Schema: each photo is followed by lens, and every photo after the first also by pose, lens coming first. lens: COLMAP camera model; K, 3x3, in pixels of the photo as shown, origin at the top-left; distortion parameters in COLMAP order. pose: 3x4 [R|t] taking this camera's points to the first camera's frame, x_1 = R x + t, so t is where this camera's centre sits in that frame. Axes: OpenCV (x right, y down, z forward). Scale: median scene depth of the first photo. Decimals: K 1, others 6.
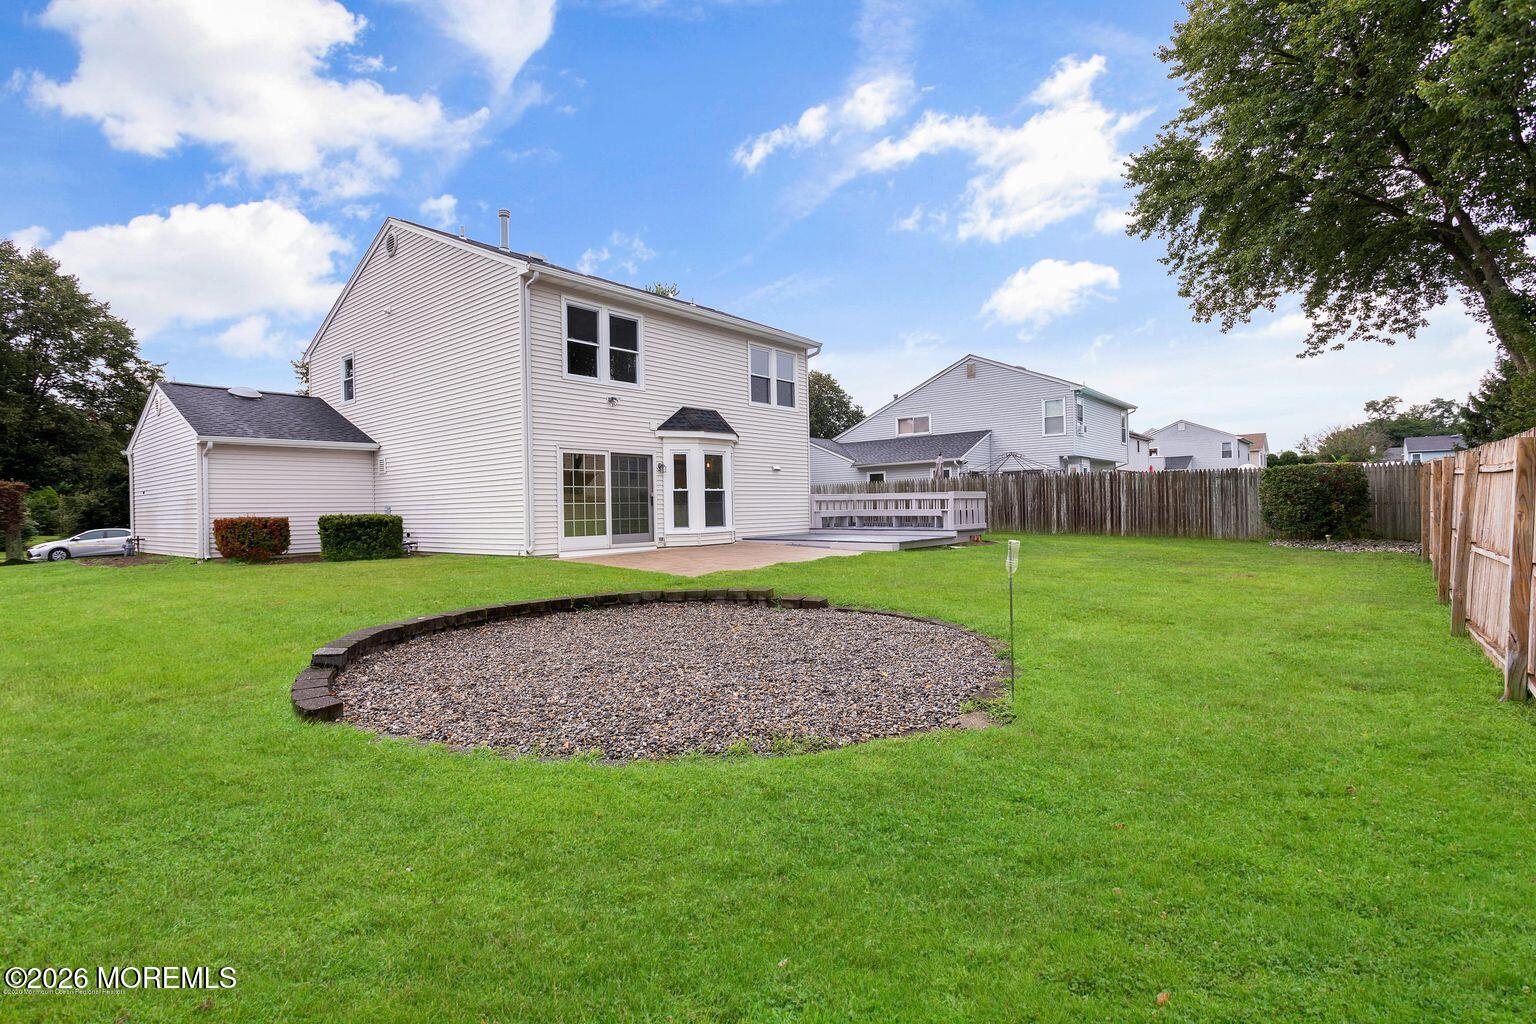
lens RADIAL K [[731.4, 0, 765.6], [0, 731.4, 504.8], [0, 0, 1]] dist [-0.017735, -0.000095]
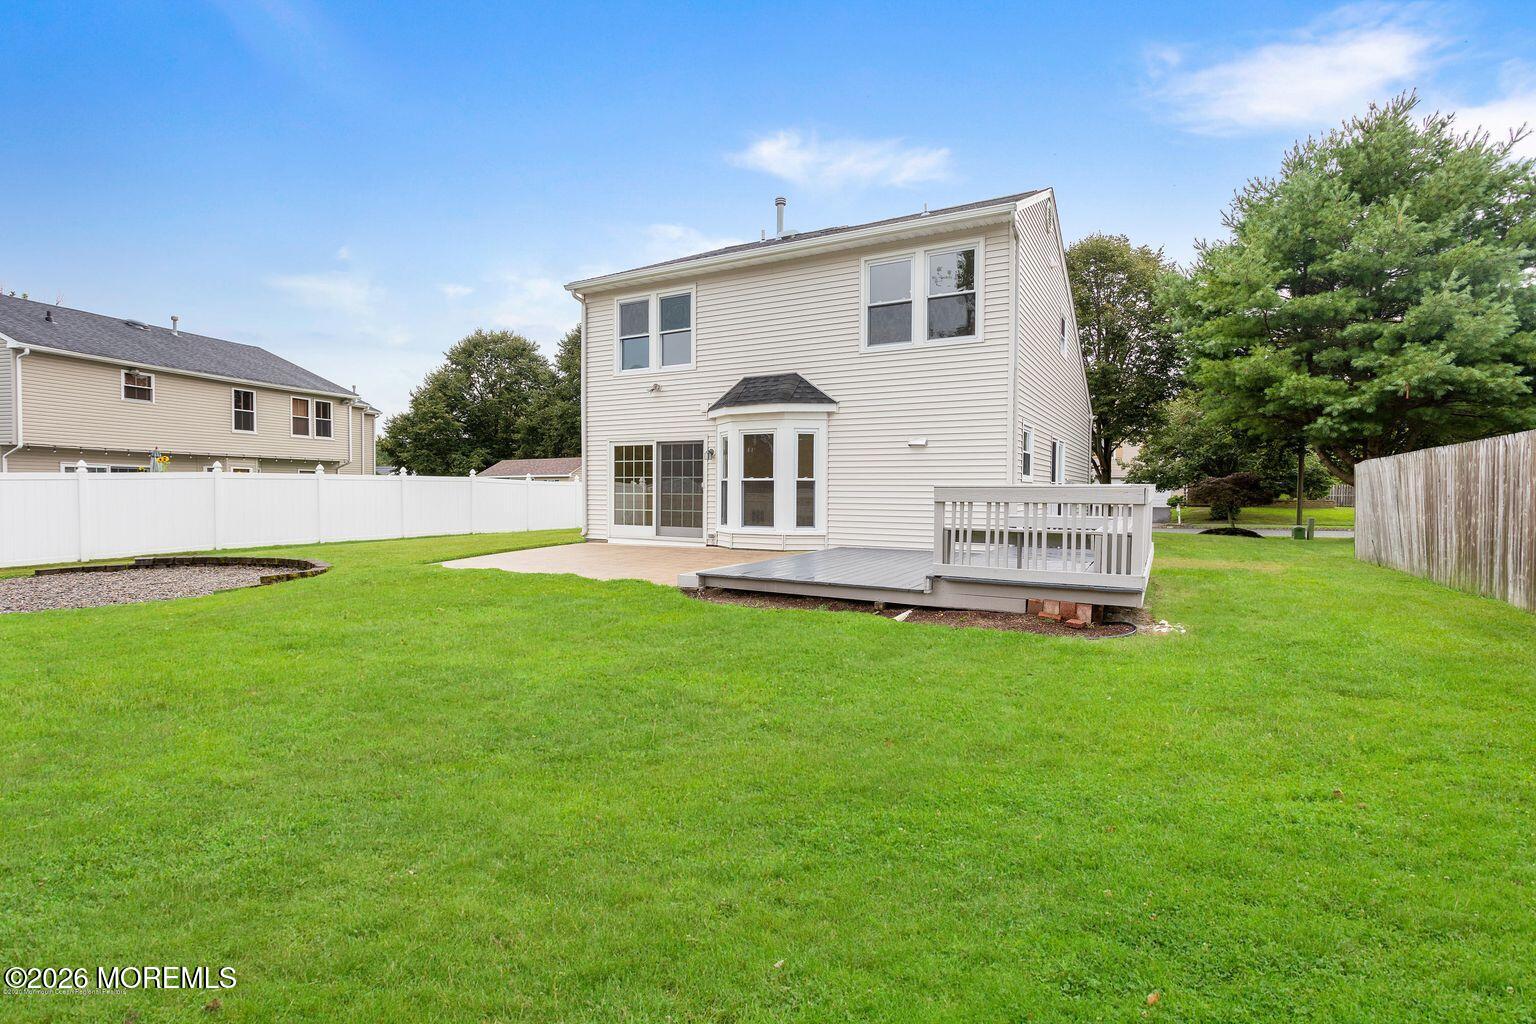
lens RADIAL K [[731.4, 0, 767.0], [0, 731.4, 515.7], [0, 0, 1]] dist [-0.017735, -0.000095]
pose [[0.169746, 0.045732, -0.984426, 0.698335], [-0.013361, 0.998938, 0.044103, -0.016700], [0.985397, 0.005667, 0.170176, 0.887118]]
